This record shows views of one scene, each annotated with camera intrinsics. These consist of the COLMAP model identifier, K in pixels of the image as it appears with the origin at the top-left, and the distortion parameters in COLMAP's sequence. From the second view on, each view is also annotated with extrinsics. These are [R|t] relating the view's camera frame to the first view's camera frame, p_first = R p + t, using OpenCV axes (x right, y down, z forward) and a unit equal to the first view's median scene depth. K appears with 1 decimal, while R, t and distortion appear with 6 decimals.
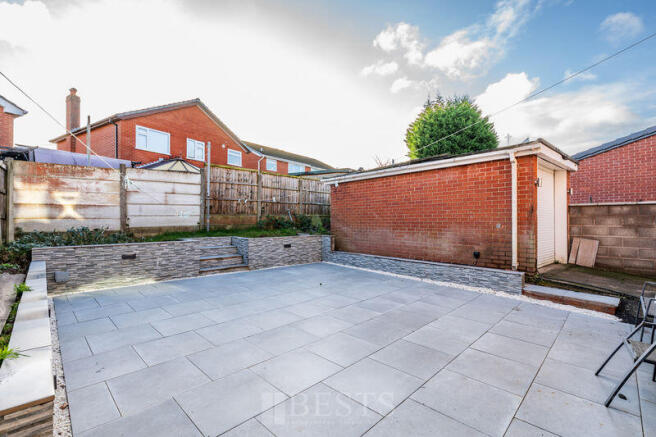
lens RADIAL K [[294.3, 0, 336.1], [0, 294.3, 218.6], [0, 0, 1]] dist [-0.000064, -0.000233]
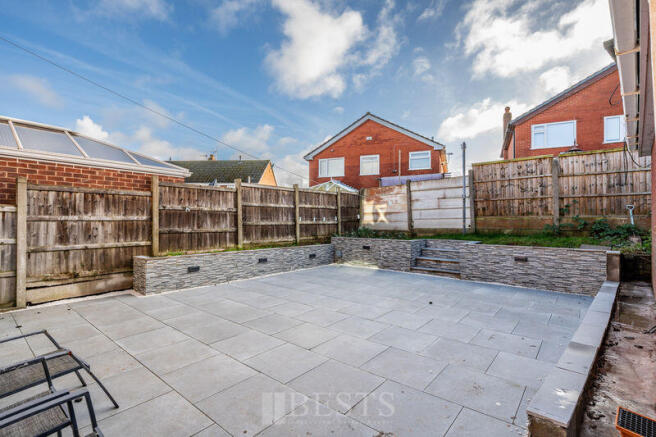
lens RADIAL K [[315.2, 0, 330.5], [0, 315.2, 220.9], [0, 0, 1]] dist [-0.002440, 0.000028]
pose [[0.066436, -0.003276, -0.997785, 0.602780], [0.002269, 0.999993, -0.003132, 0.000803], [0.997788, -0.002056, 0.066443, 0.511947]]
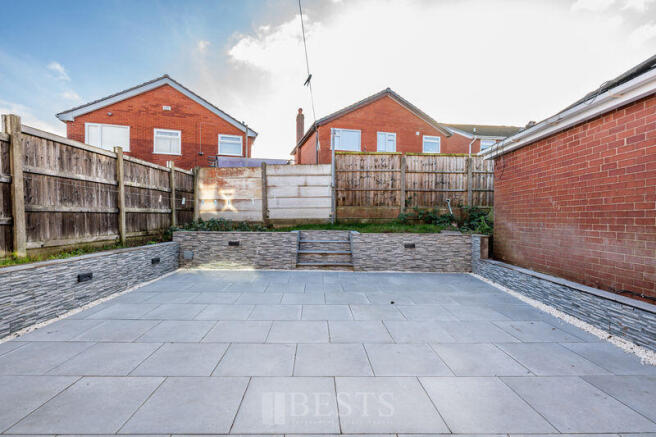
lens RADIAL K [[315.2, 0, 323.7], [0, 315.2, 222.1], [0, 0, 1]] dist [-0.002440, 0.000028]
pose [[0.703946, 0.015053, -0.710094, 0.267112], [-0.001828, 0.999810, 0.019382, 0.017647], [0.710251, -0.012346, 0.703840, 0.288868]]
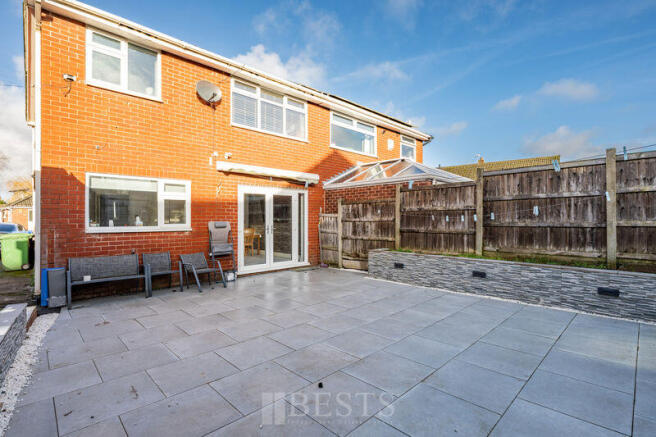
lens RADIAL K [[315.2, 0, 327.3], [0, 315.2, 217.7], [0, 0, 1]] dist [-0.002440, 0.000028]
pose [[-0.997868, 0.002638, 0.065209, -0.070739], [0.001591, 0.999869, -0.016099, 0.001779], [-0.065243, -0.015961, -0.997742, 1.094461]]
